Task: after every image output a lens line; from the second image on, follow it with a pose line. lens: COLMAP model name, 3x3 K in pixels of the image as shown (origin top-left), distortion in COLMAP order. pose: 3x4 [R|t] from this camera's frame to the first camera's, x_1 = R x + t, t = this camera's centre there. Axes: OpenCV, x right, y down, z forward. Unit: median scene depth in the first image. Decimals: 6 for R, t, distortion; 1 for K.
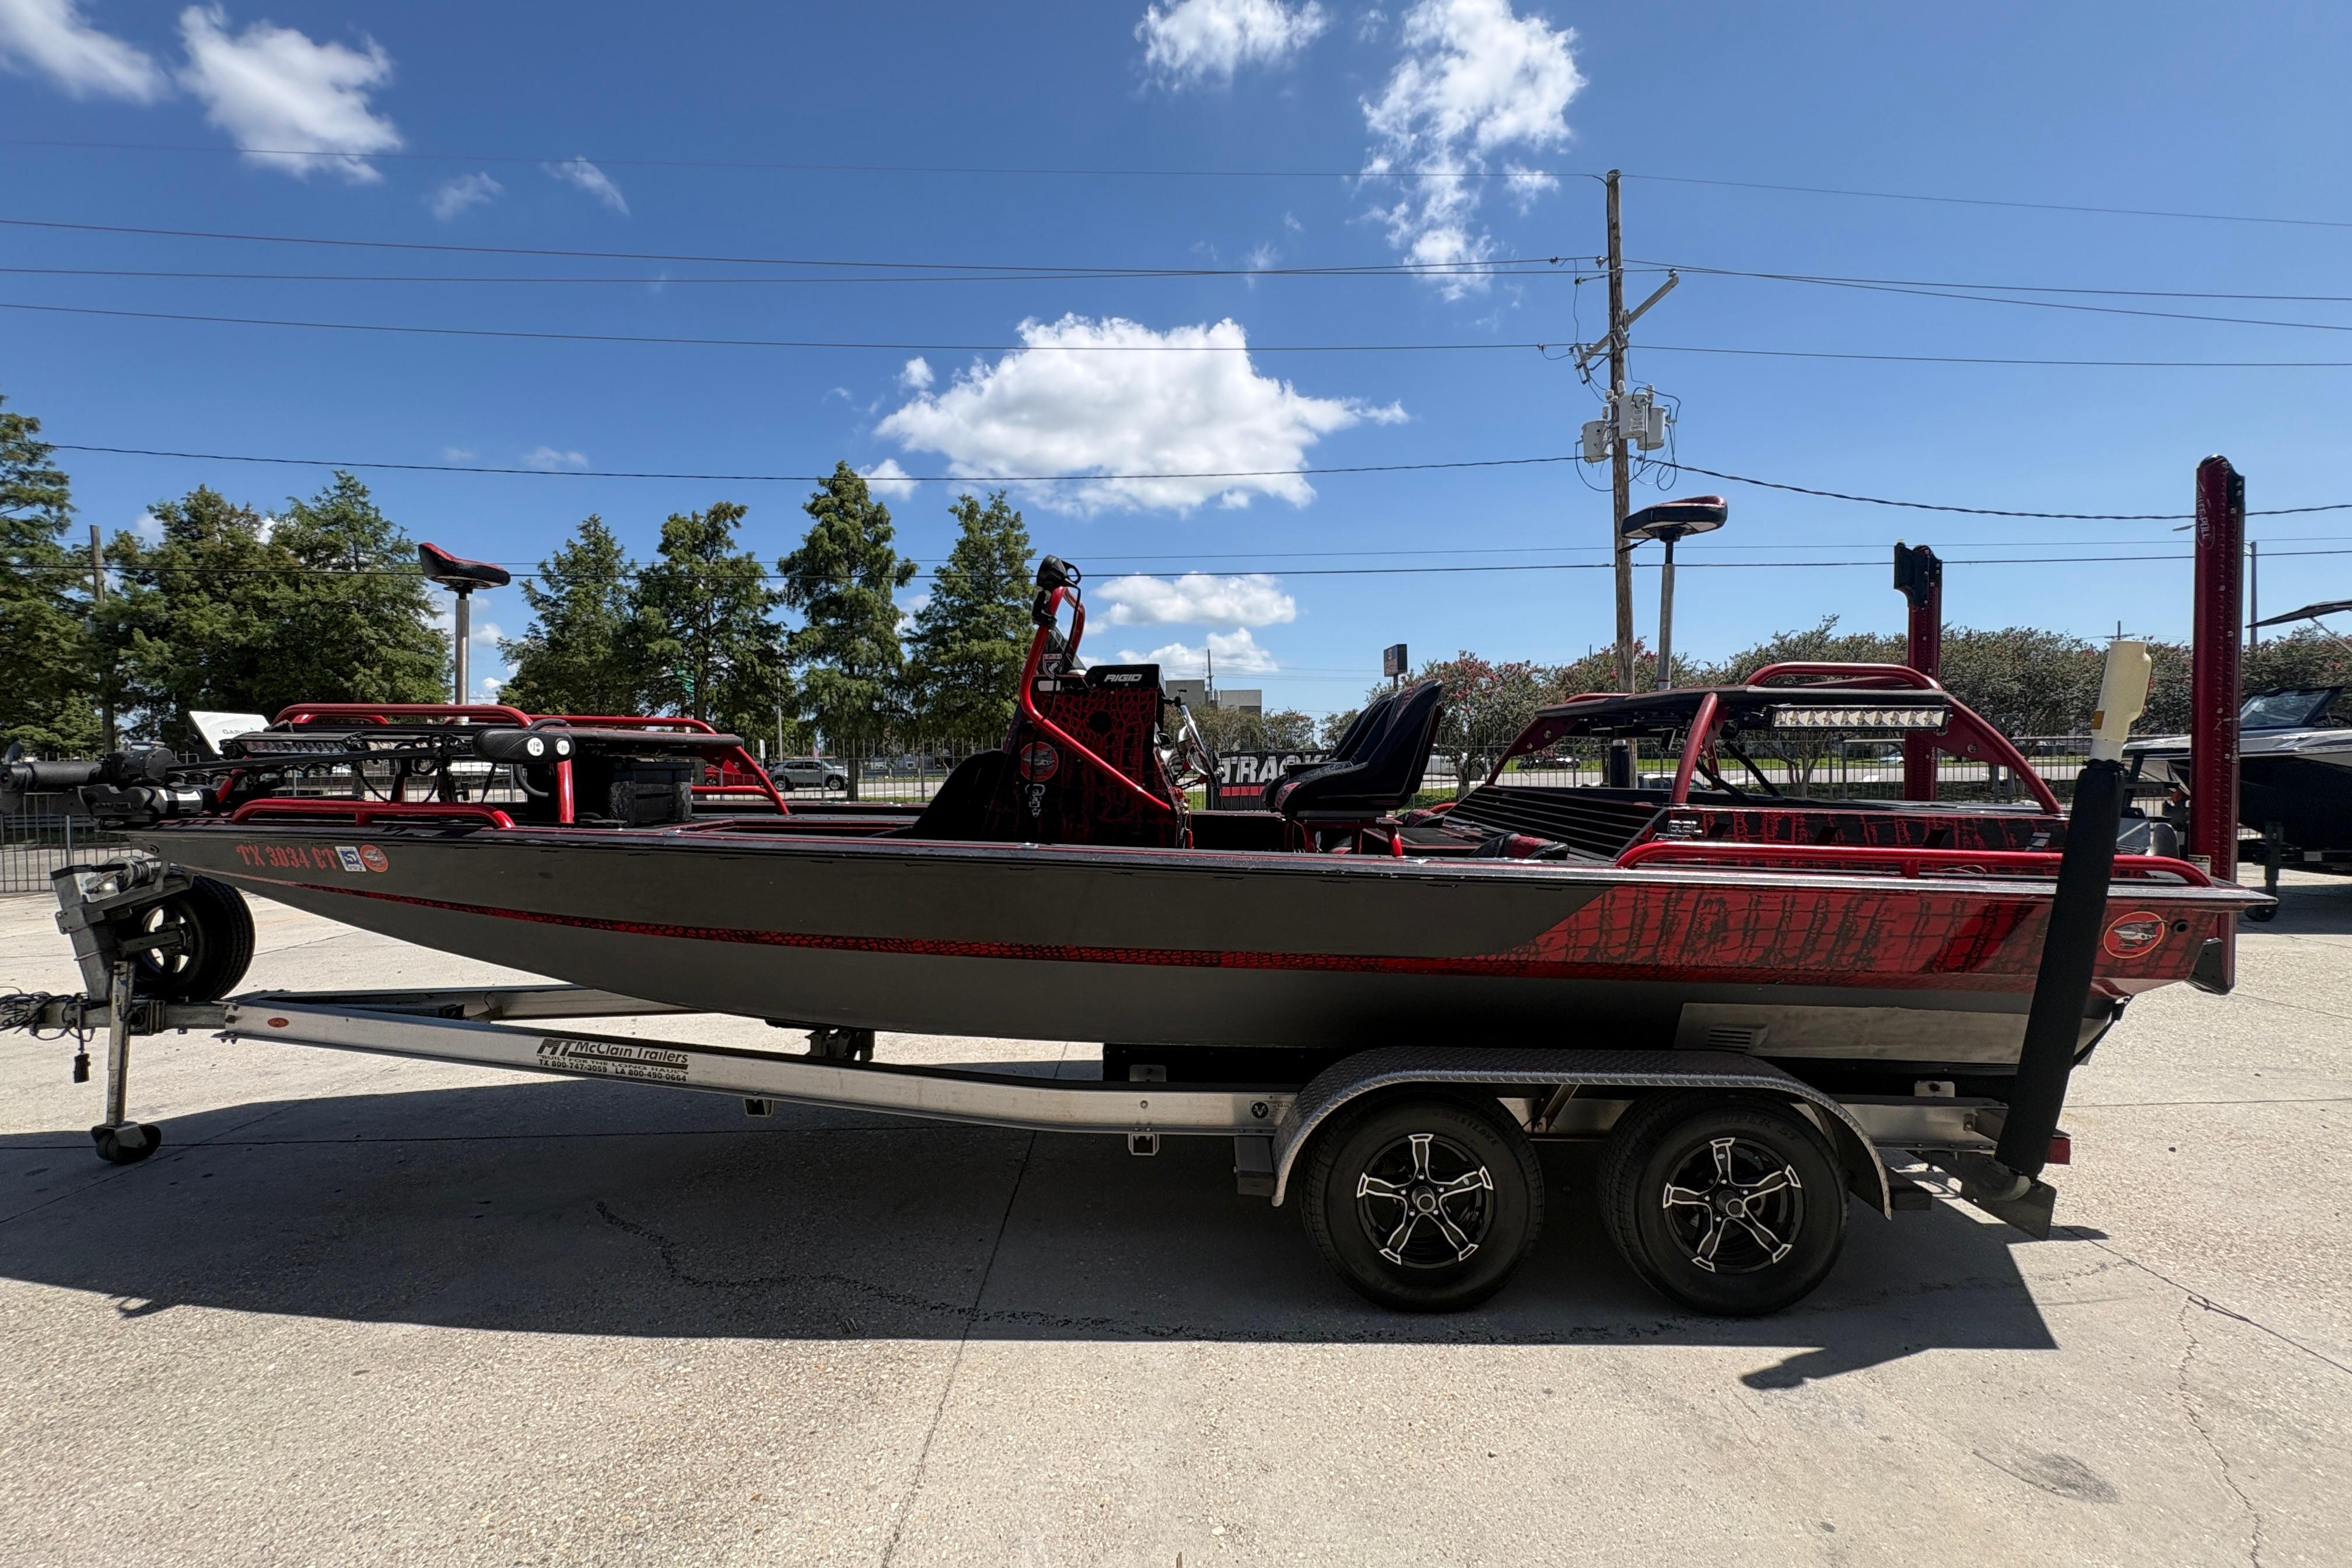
lens RADIAL K [[947.2, 0, 1180.9], [0, 947.2, 788.9], [0, 0, 1]] dist [0.003224, -0.000694]
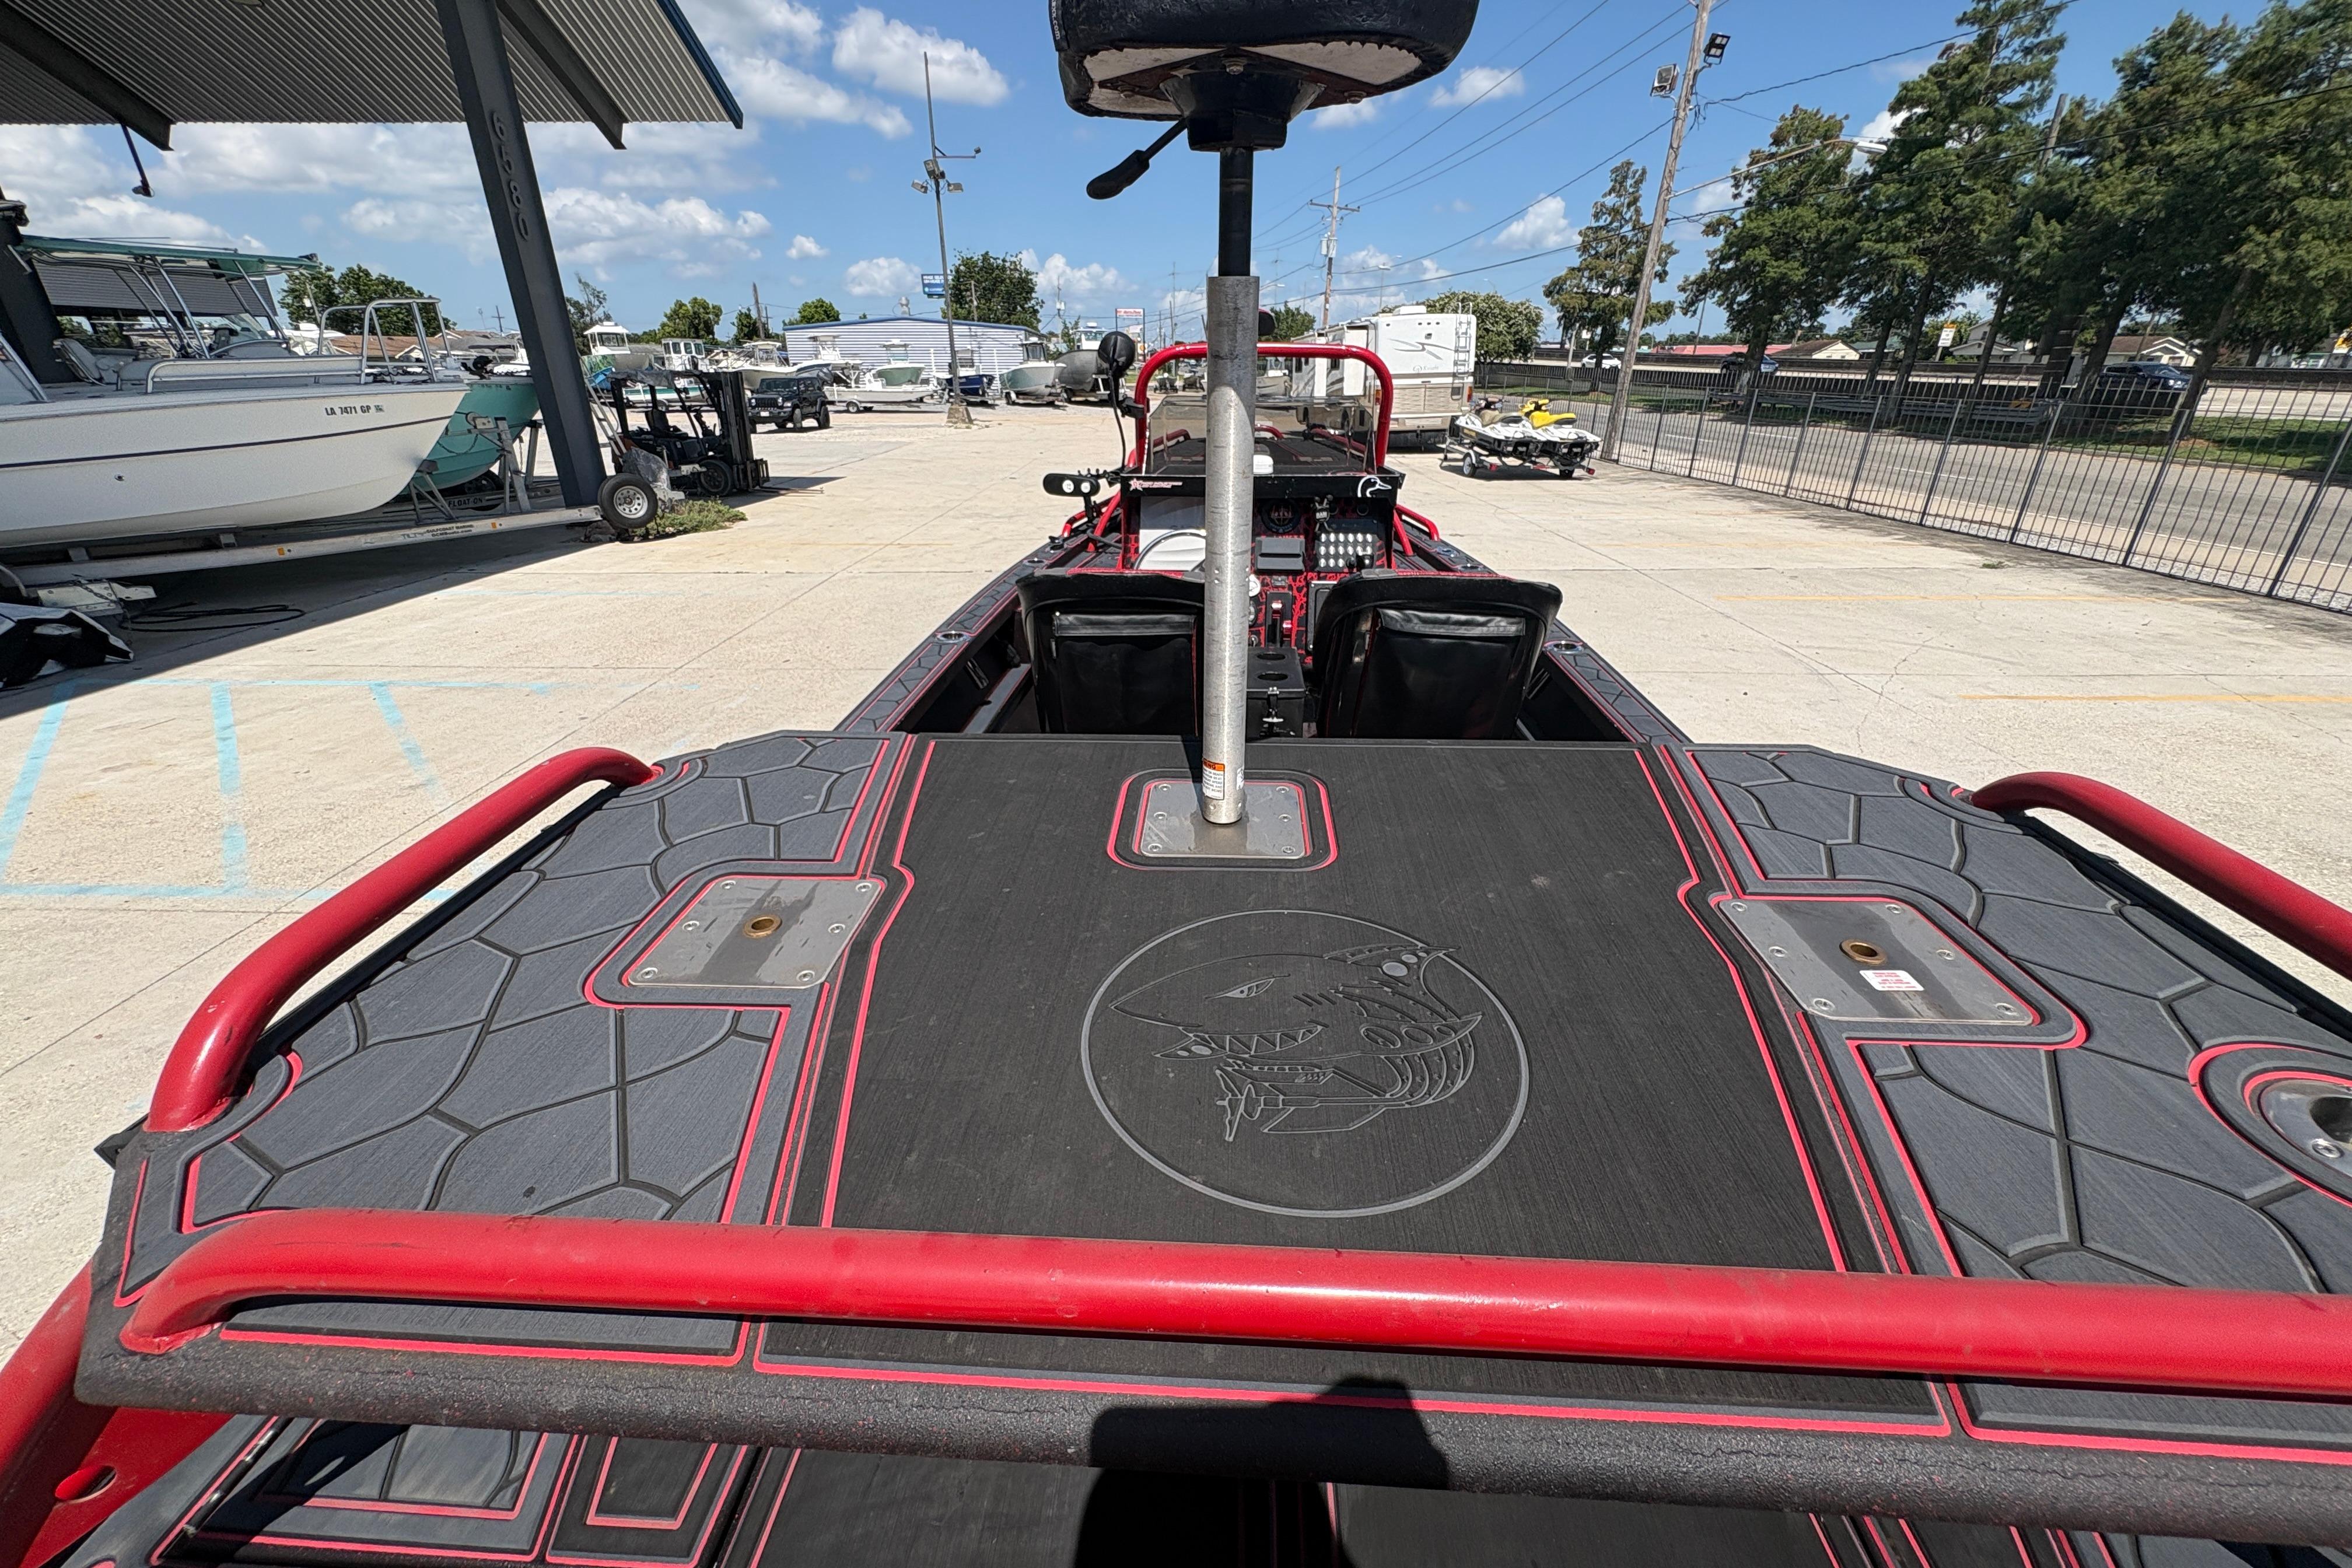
lens RADIAL K [[947.2, 0, 1172.1], [0, 947.2, 781.4], [0, 0, 1]] dist [0.003224, -0.000694]
pose [[-0.043431, 0.427832, -0.902814, 0.085448], [-0.028393, 0.902773, 0.429179, -0.025261], [0.998653, 0.044273, -0.027061, 0.112740]]
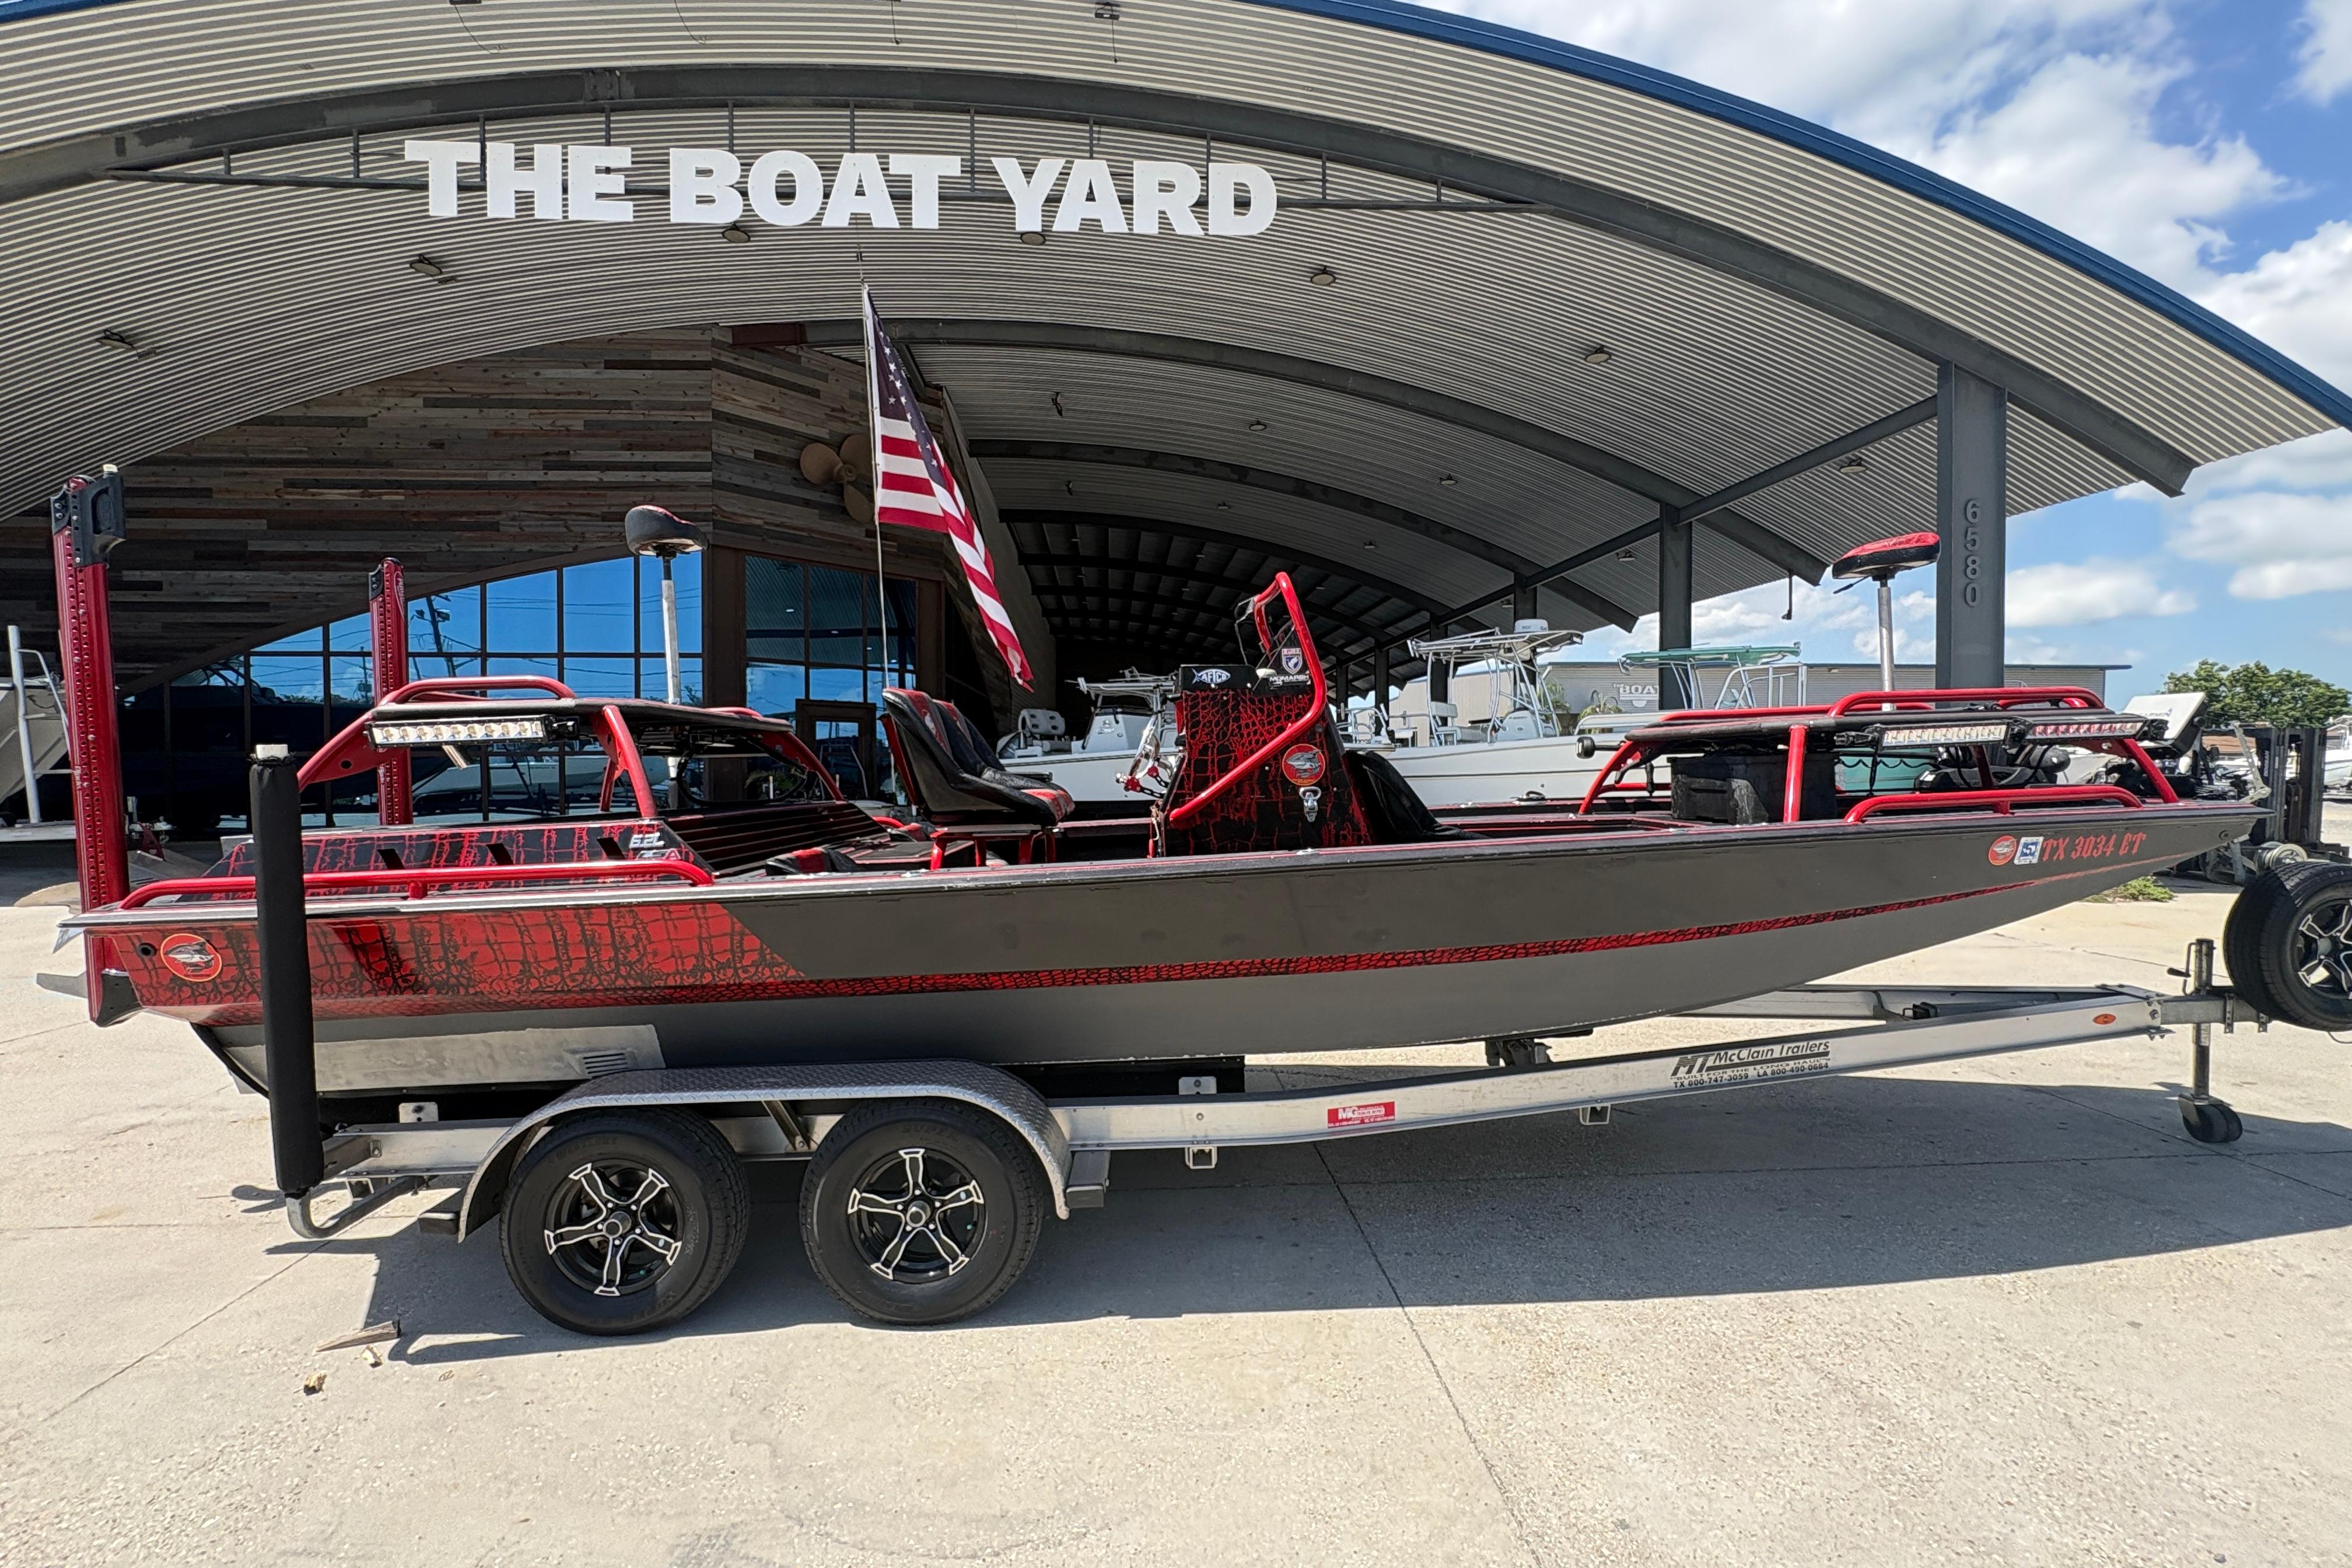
lens RADIAL K [[1035.9, 0, 1171.0], [0, 1035.9, 776.8], [0, 0, 1]] dist [0.002694, -0.000511]
pose [[-0.998855, 0.022283, -0.042337, 0.004413], [0.020366, 0.998771, 0.045195, -0.007666], [0.043292, 0.044281, -0.998081, 0.238879]]
